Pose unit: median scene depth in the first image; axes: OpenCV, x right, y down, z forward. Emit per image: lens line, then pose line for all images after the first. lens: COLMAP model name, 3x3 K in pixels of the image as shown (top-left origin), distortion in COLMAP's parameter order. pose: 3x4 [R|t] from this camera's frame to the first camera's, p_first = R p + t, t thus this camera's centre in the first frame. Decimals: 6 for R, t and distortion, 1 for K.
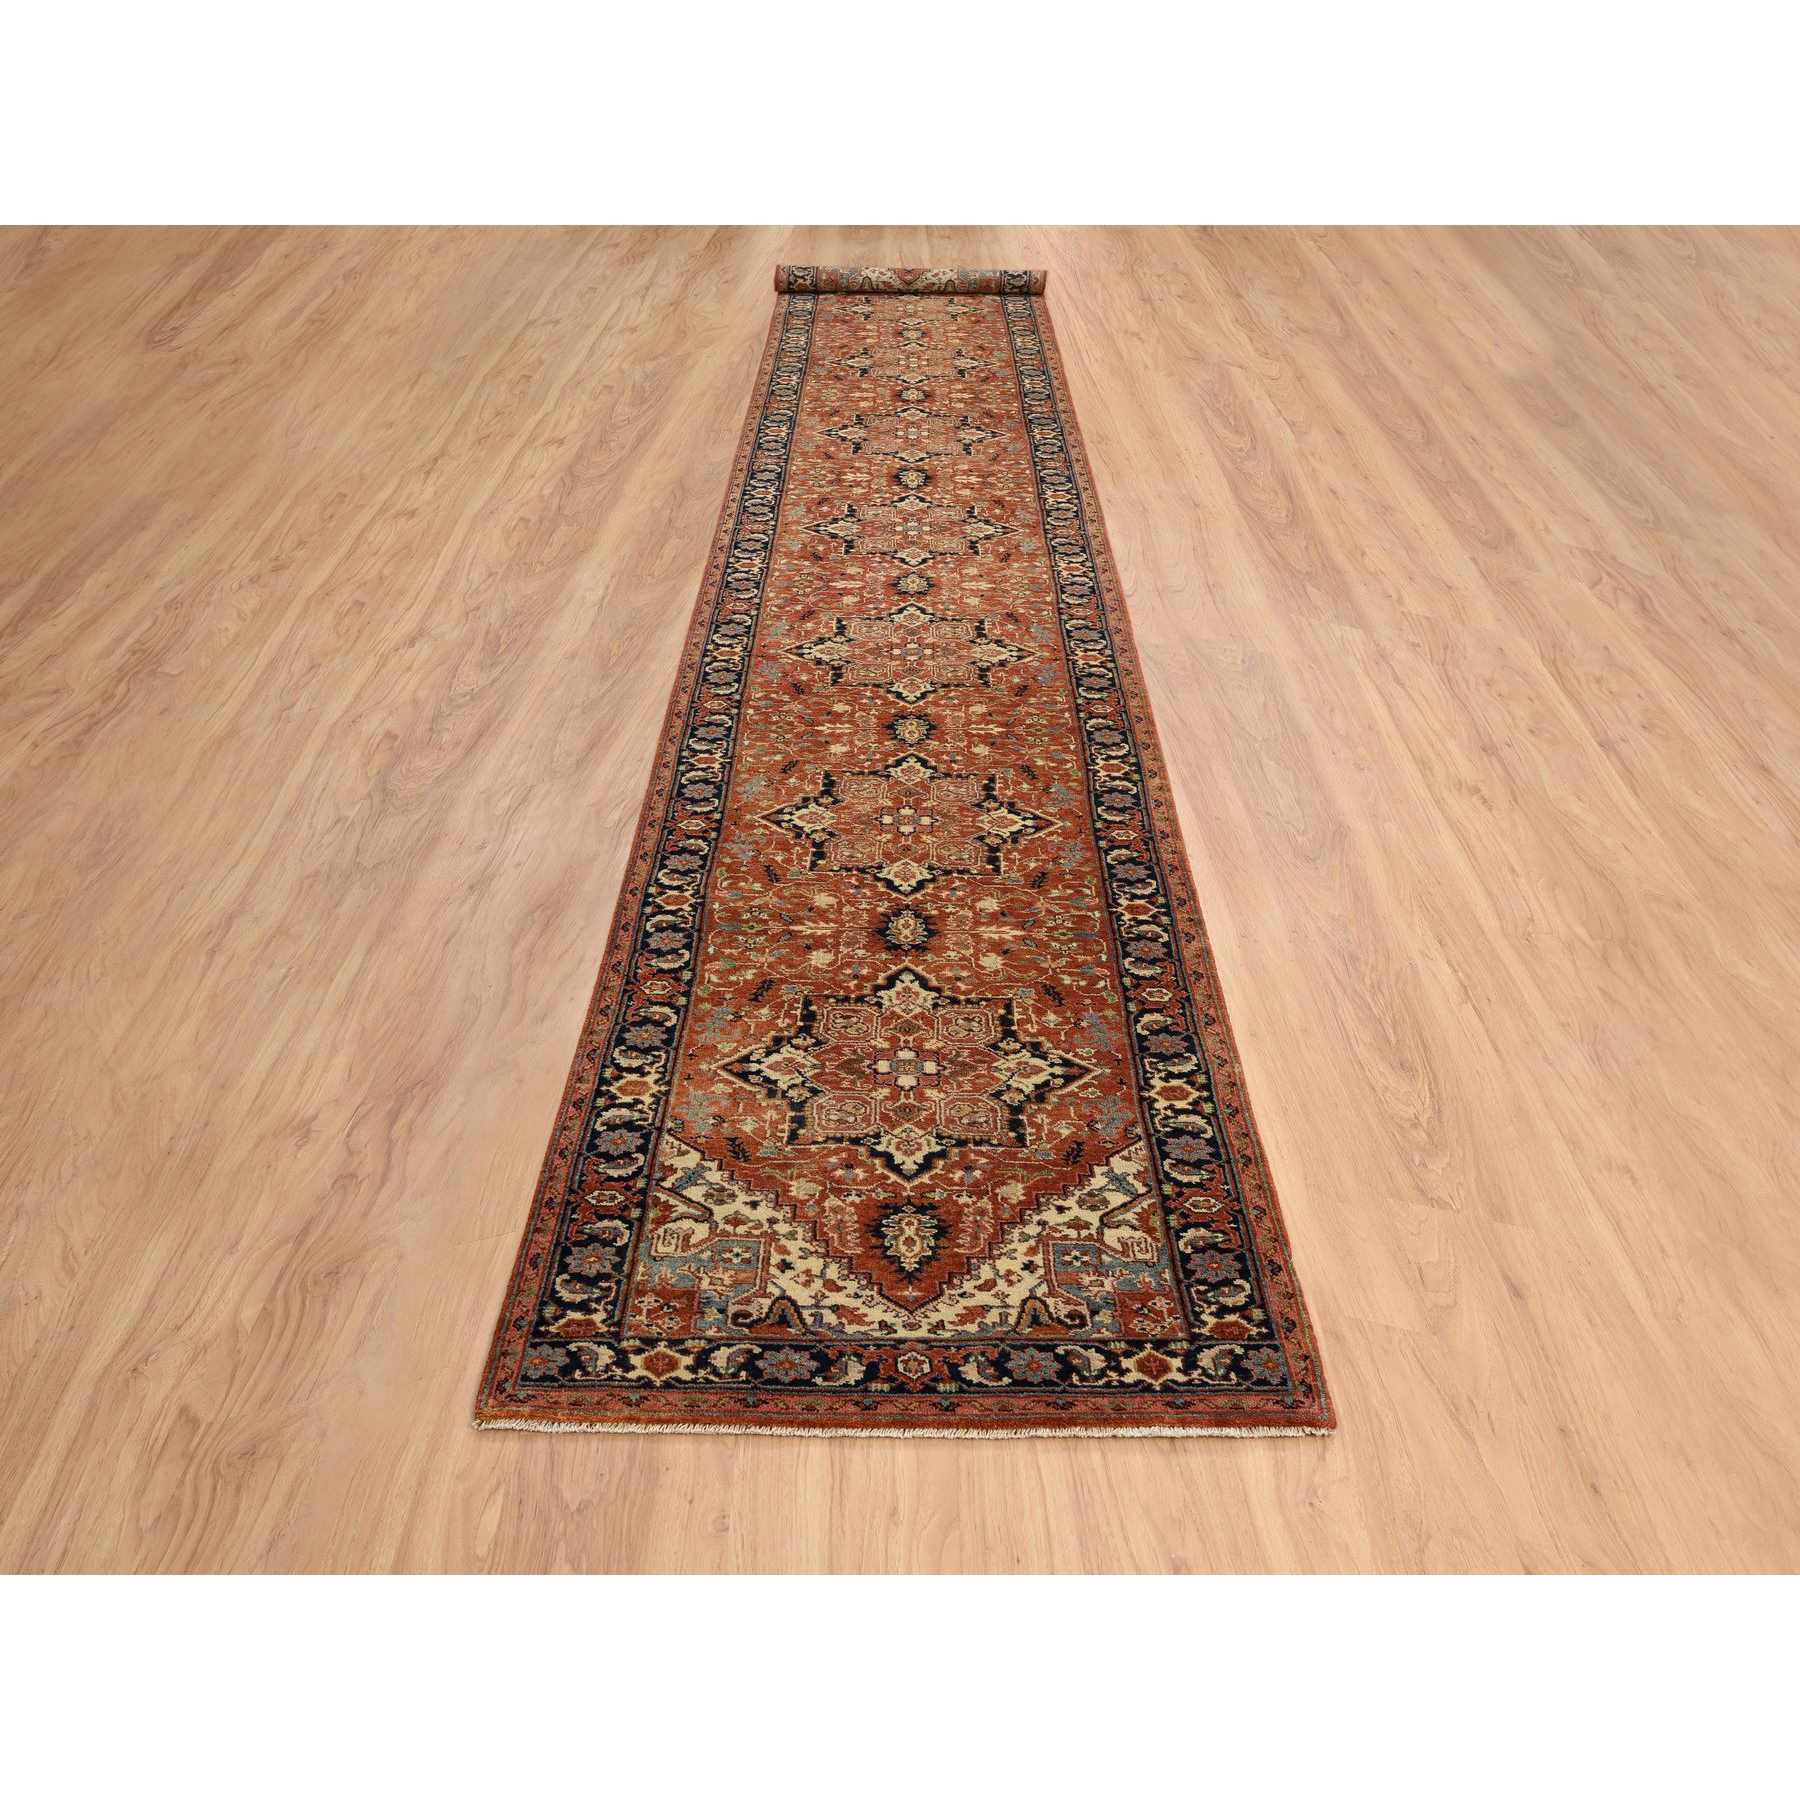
lens RADIAL K [[4805.9, 0, 760.0], [0, 4805.9, 900.2], [0, 0, 1]] dist [0.074024, -0.280618]
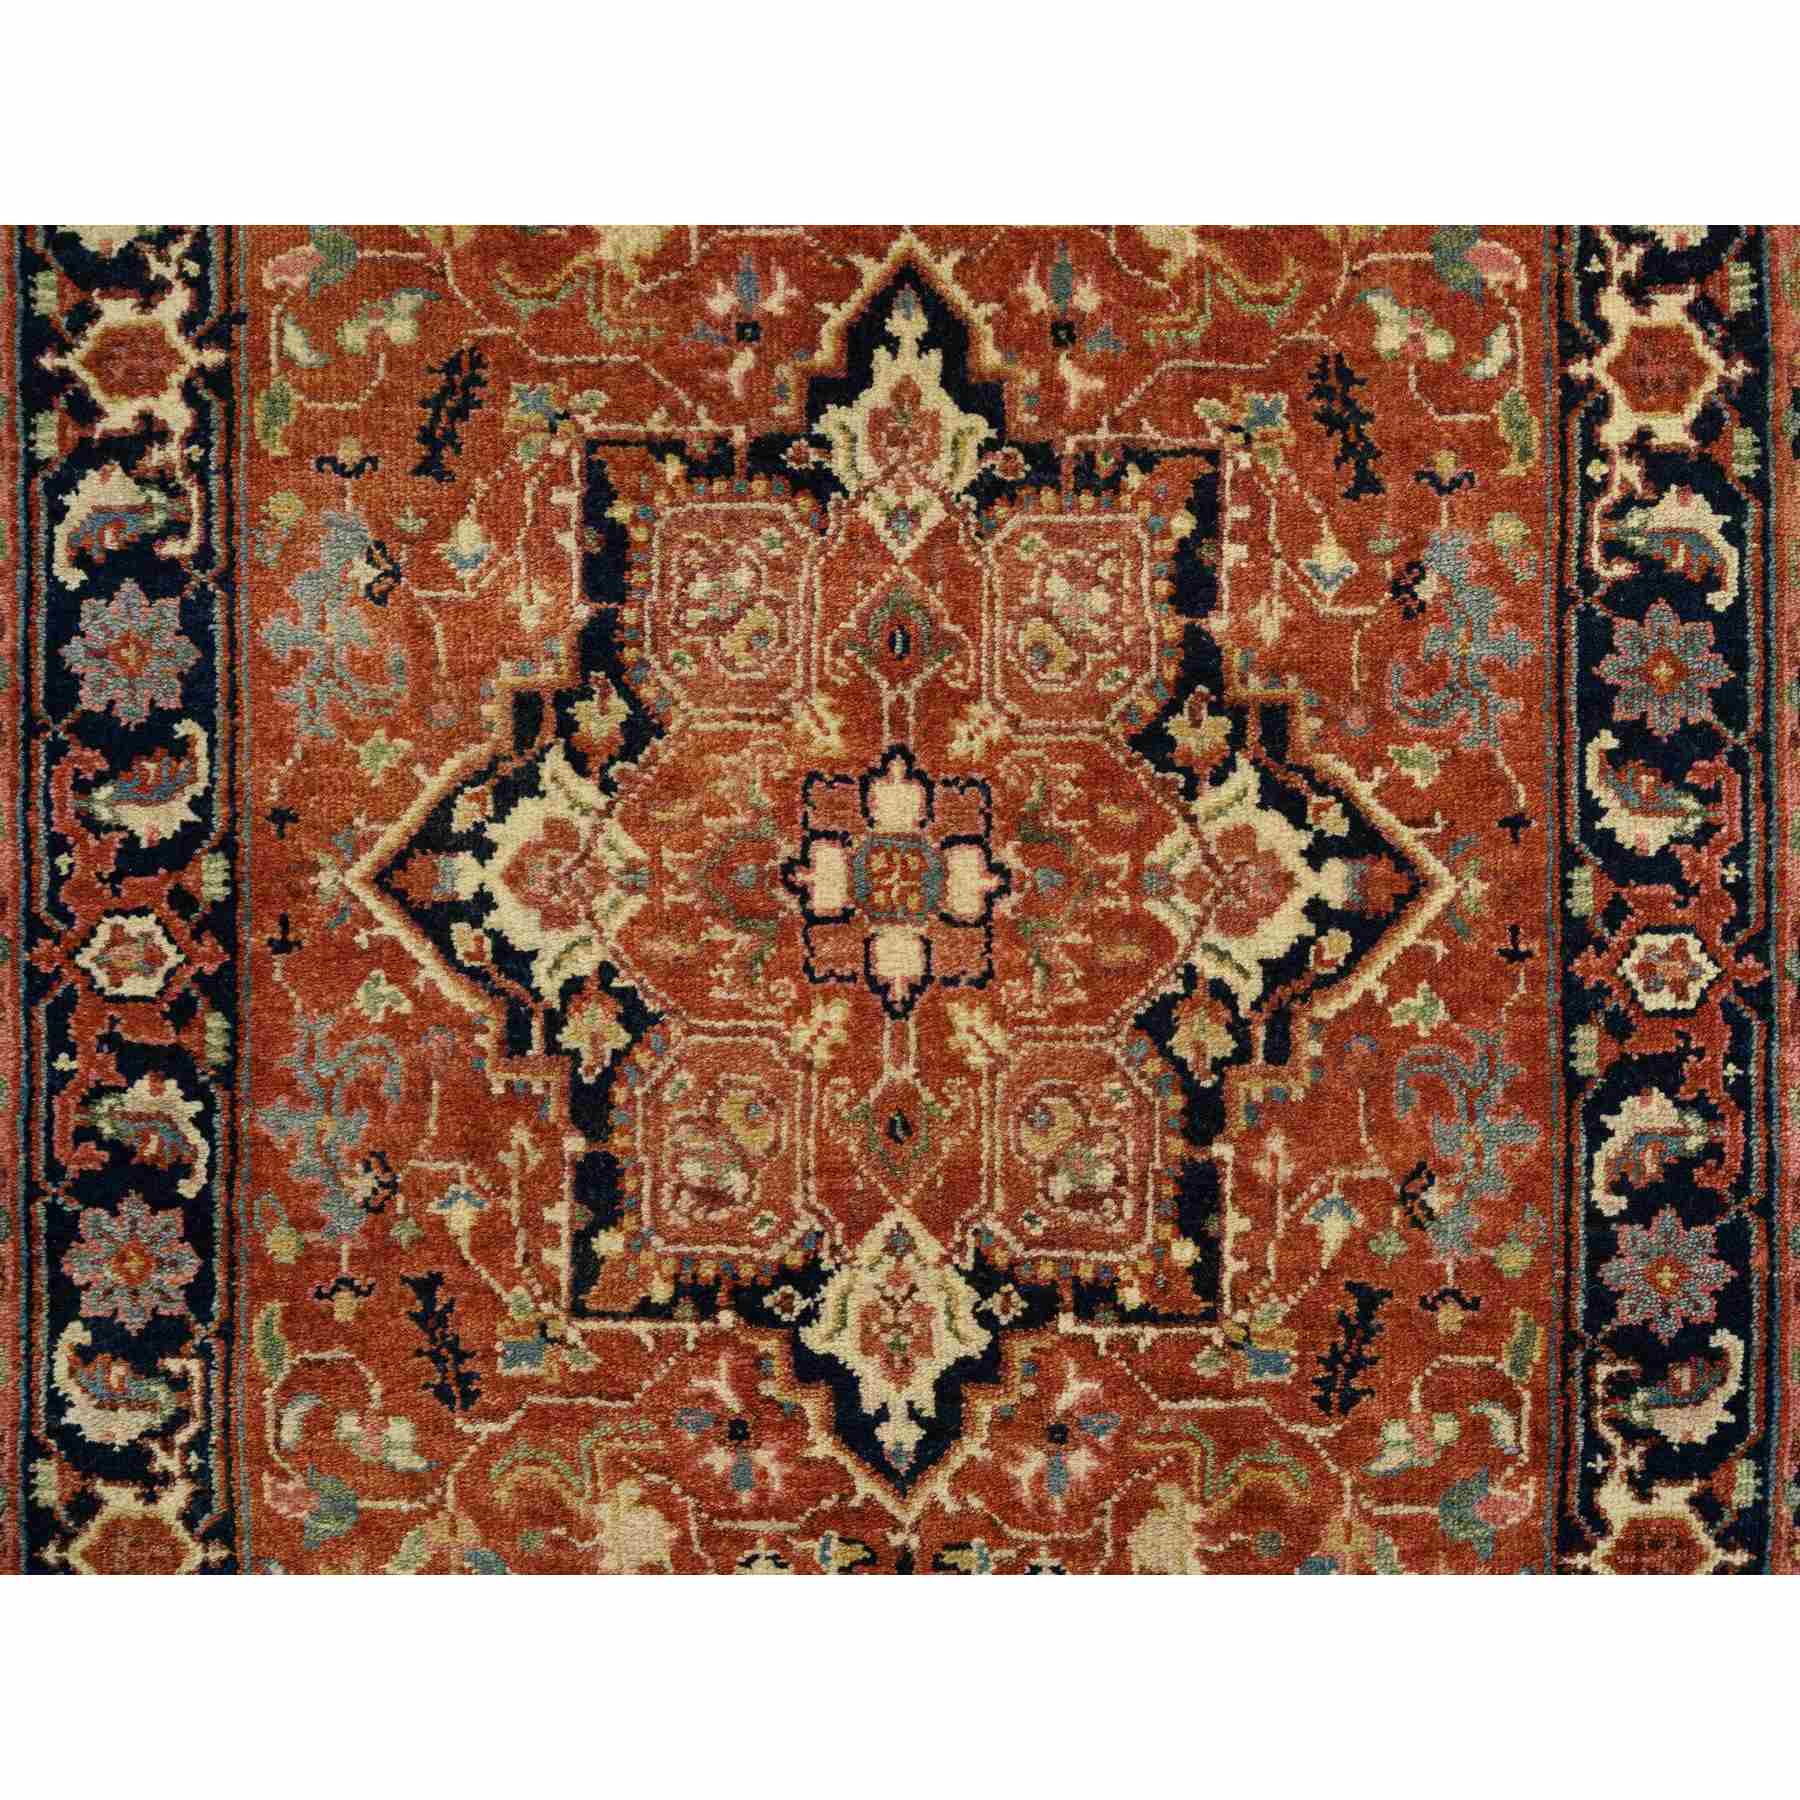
lens RADIAL K [[3465.8, 0, 900.0], [0, 3465.8, 900.0], [0, 0, 1]] dist [0.439844, -5.106156]
pose [[0.999166, -0.040834, 0.000795, 0.030331], [0.009044, 0.240197, 0.970682, -0.212092], [-0.039828, -0.969865, 0.240366, 0.944914]]
